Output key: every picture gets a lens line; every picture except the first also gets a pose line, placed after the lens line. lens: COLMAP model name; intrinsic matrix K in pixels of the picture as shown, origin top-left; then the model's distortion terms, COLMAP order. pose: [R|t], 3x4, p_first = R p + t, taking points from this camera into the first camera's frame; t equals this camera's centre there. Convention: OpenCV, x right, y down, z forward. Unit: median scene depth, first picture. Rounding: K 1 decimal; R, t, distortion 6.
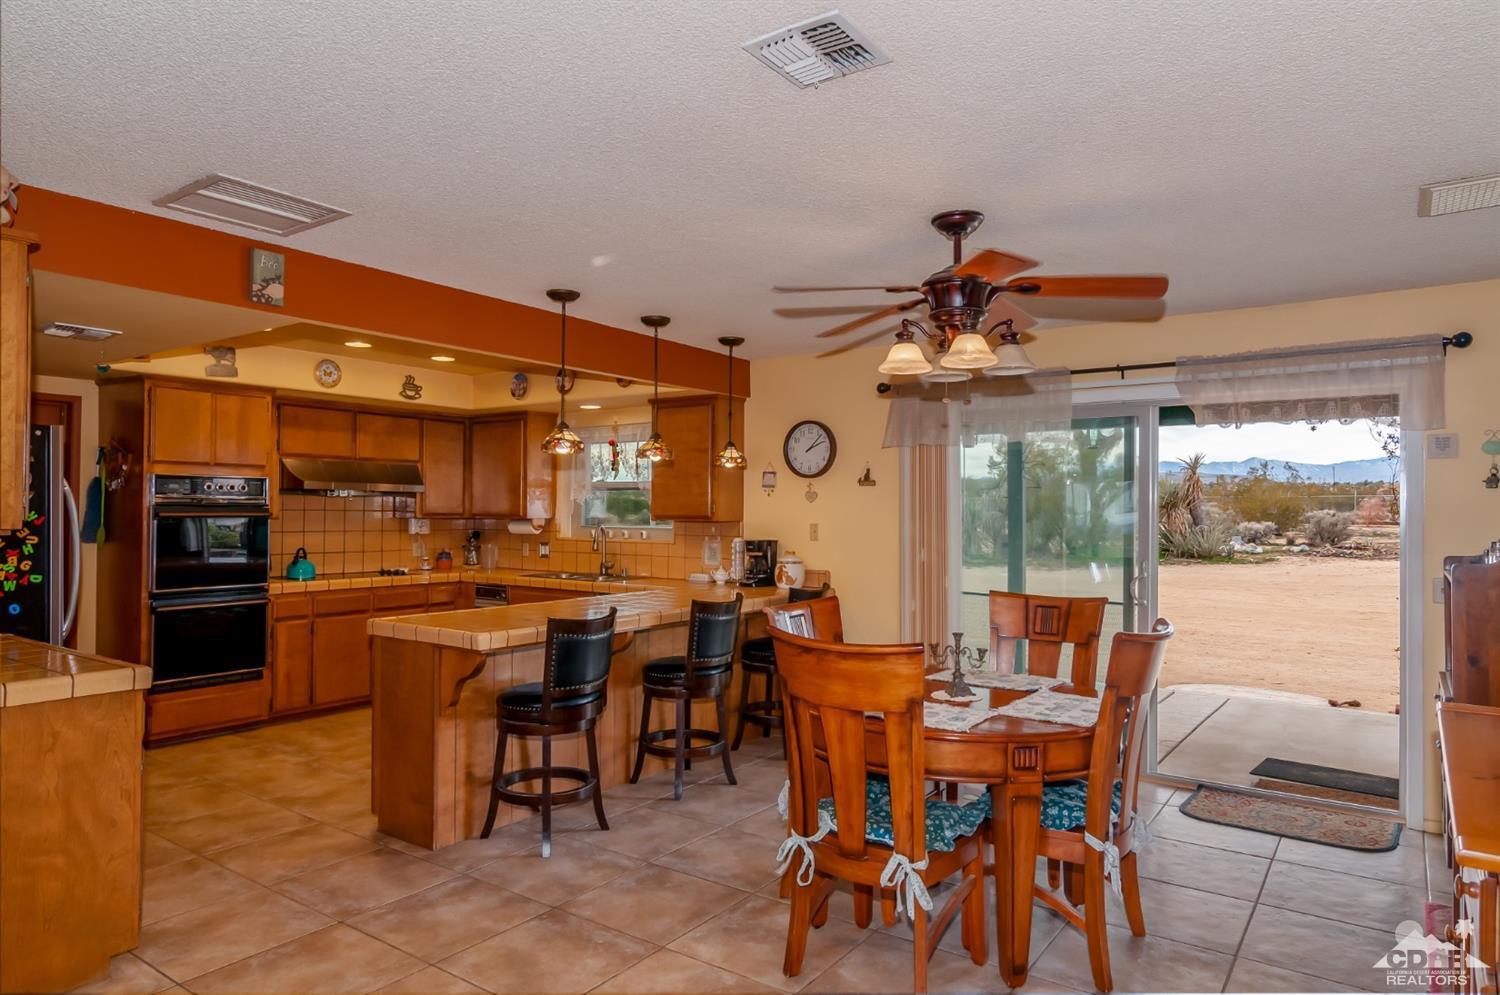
lens RADIAL K [[920.2, 0, 748.7], [0, 920.2, 500.4], [0, 0, 1]] dist [-0.003482, 0.004775]
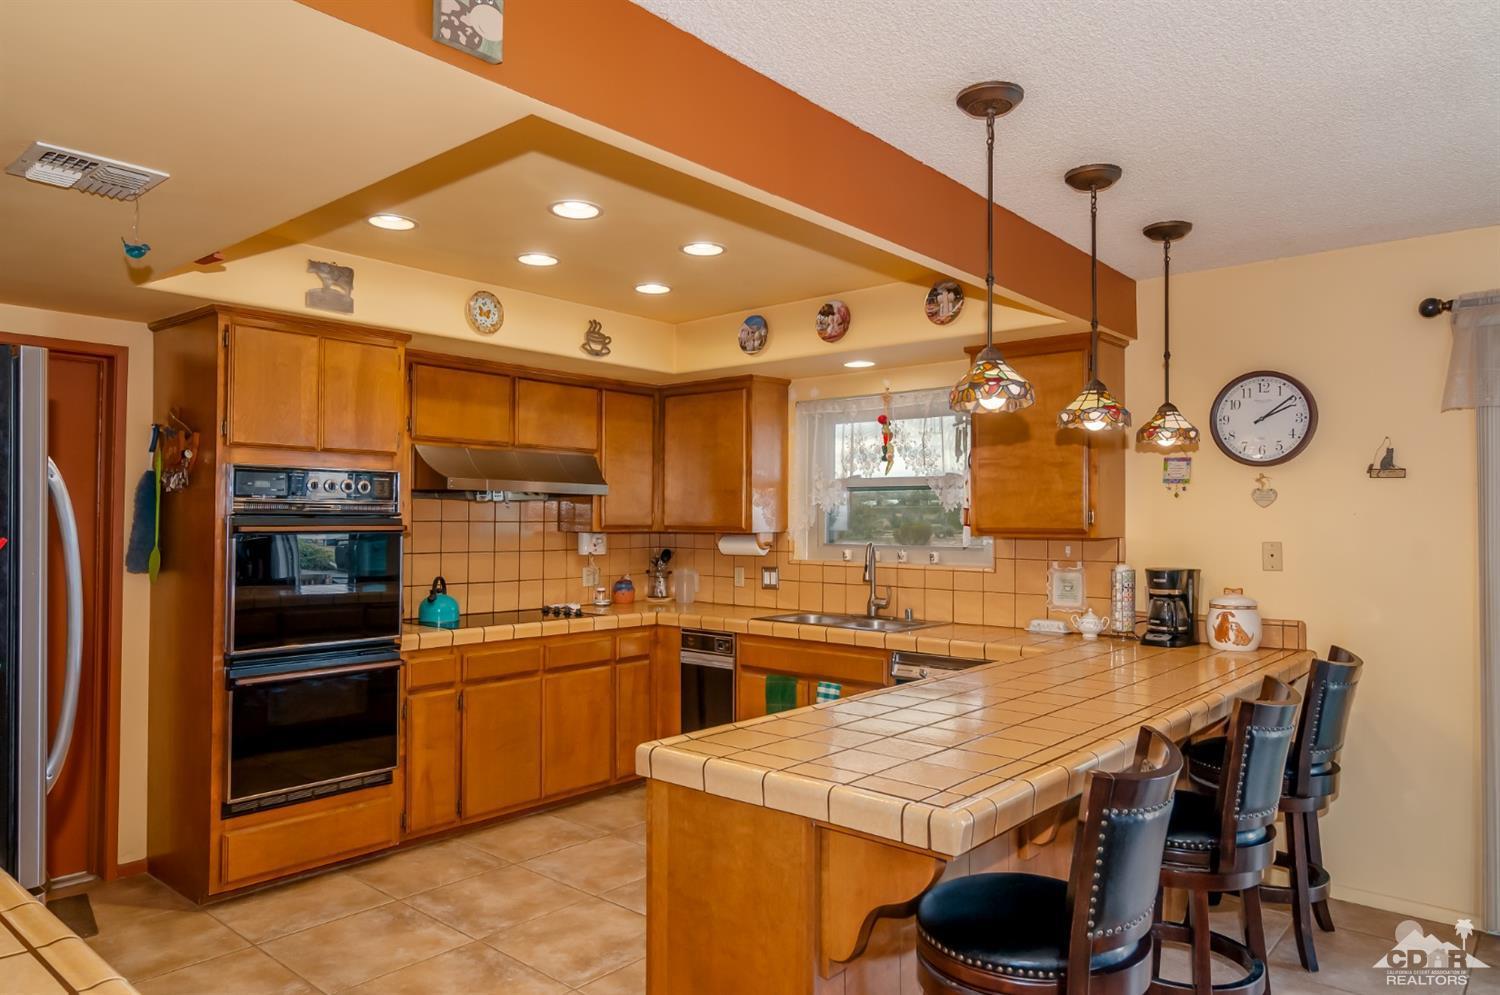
lens RADIAL K [[973.1, 0, 745.2], [0, 973.1, 498.5], [0, 0, 1]] dist [-0.001013, -0.003255]
pose [[0.995502, -0.004310, -0.094641, -0.207487], [0.003309, 0.999937, -0.010729, 0.002349], [0.094681, 0.010367, 0.995454, 0.328421]]
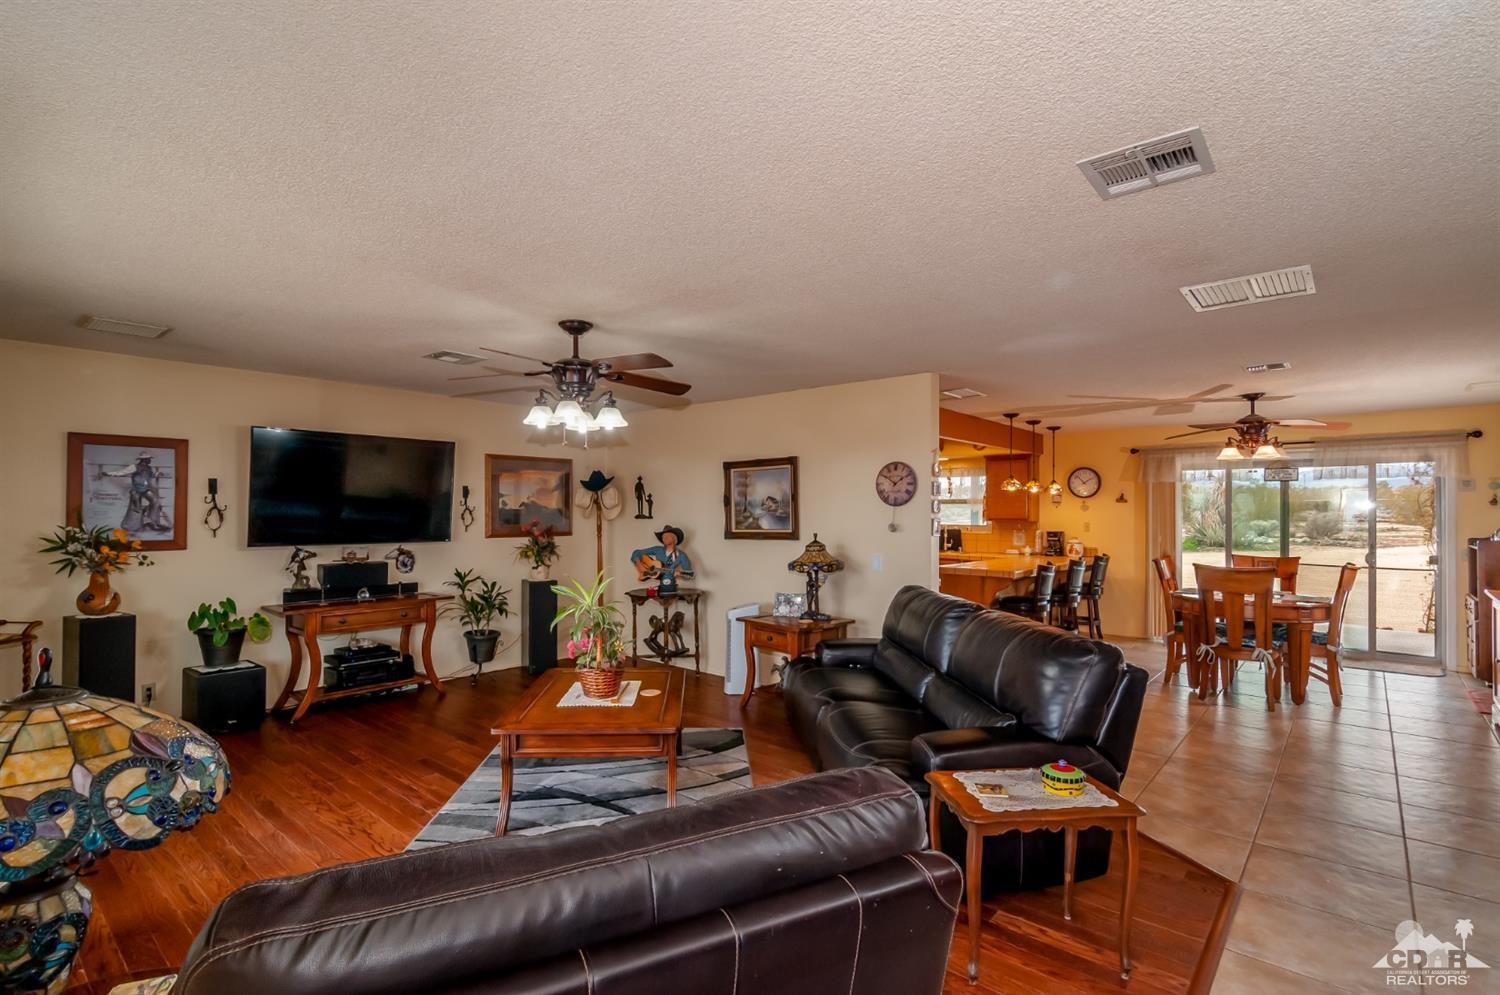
lens RADIAL K [[714.3, 0, 748.0], [0, 714.3, 510.5], [0, 0, 1]] dist [0.001385, 0.000753]
pose [[0.995672, -0.002946, -0.092888, -0.473082], [0.003803, 0.999952, 0.009051, -0.014898], [0.092857, -0.009365, 0.995635, -0.505587]]
